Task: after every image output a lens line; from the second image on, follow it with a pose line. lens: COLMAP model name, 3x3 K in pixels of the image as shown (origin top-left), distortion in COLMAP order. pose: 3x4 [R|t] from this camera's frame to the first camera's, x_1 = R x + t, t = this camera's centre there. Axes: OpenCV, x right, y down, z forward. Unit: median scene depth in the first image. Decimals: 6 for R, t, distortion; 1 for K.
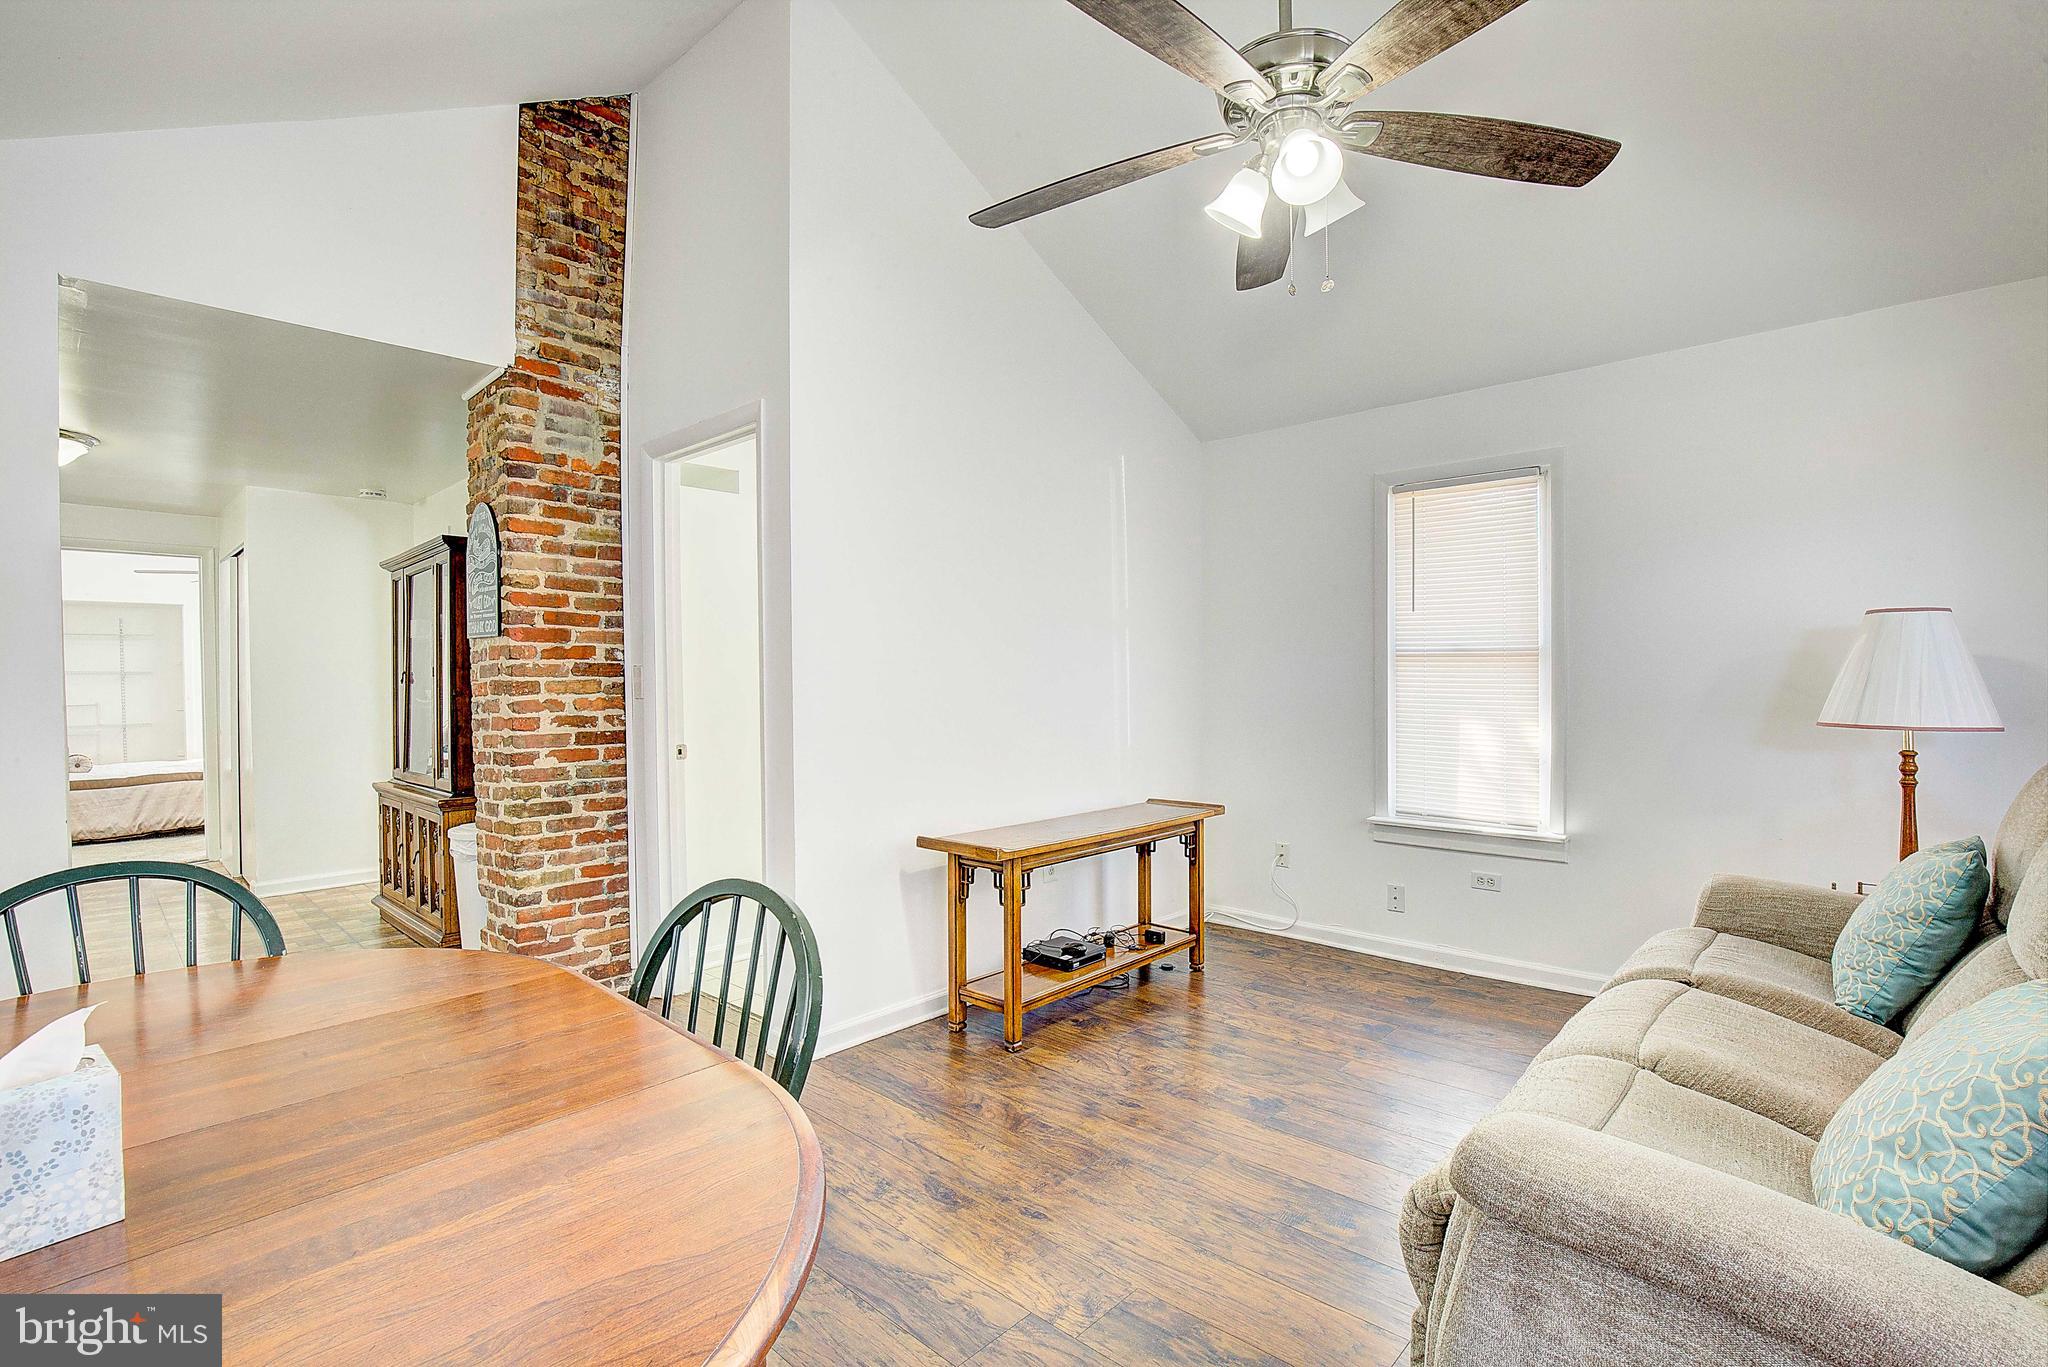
lens RADIAL K [[939.8, 0, 1081.4], [0, 939.8, 678.5], [0, 0, 1]] dist [-0.028529, 0.001507]
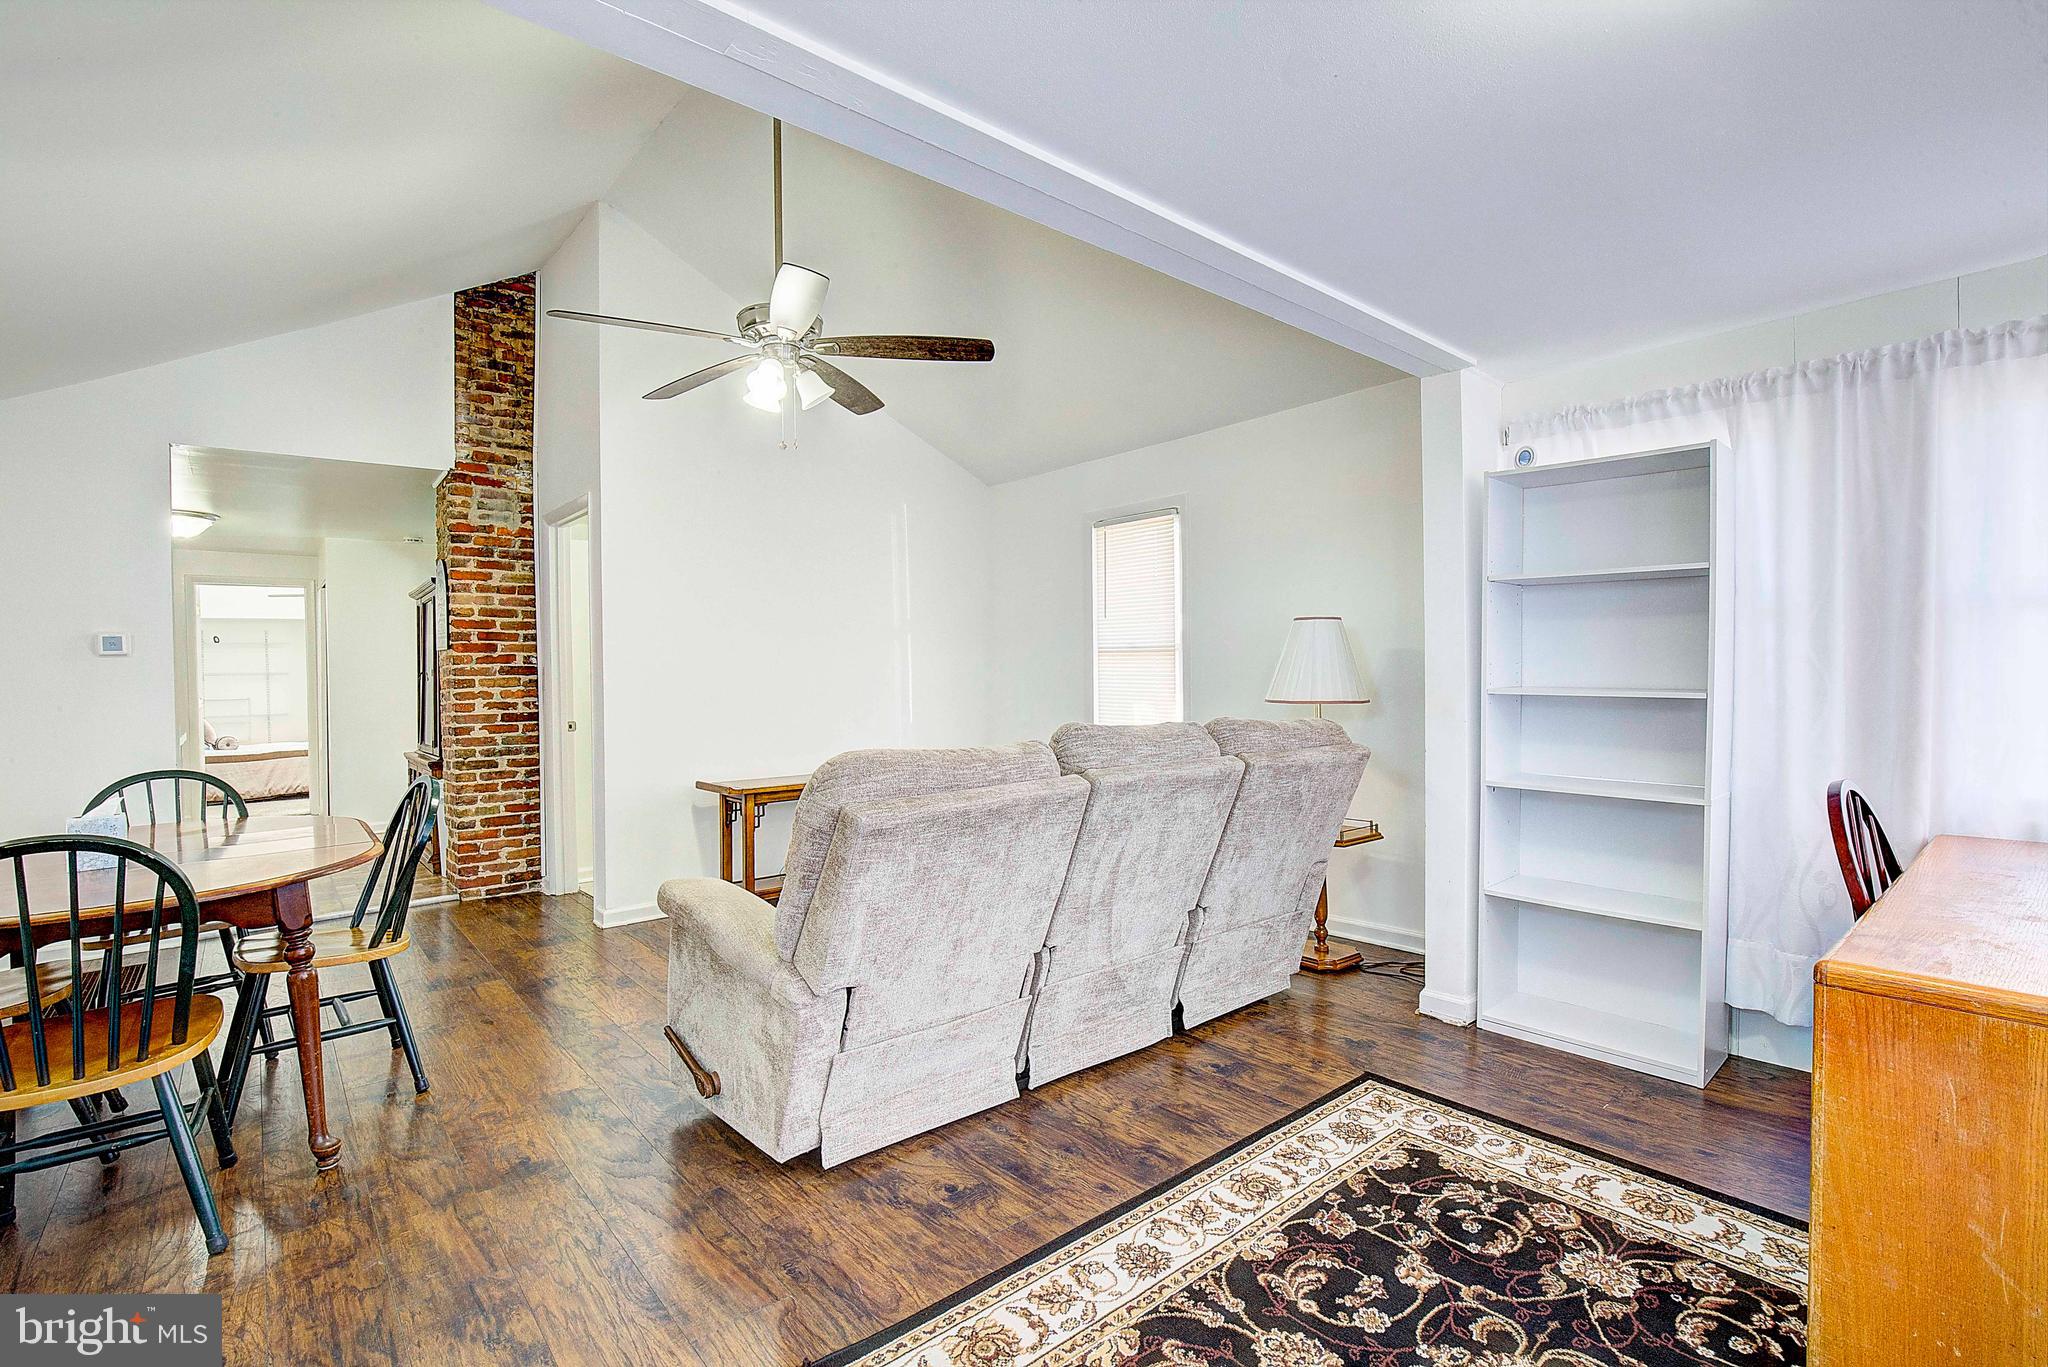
lens RADIAL K [[939.8, 0, 1067.6], [0, 939.8, 665.0], [0, 0, 1]] dist [-0.028529, 0.001507]
pose [[0.993186, -0.012507, -0.115864, 0.513082], [0.012391, 0.999922, -0.001719, -0.004940], [0.115877, 0.000272, 0.993264, -0.352831]]
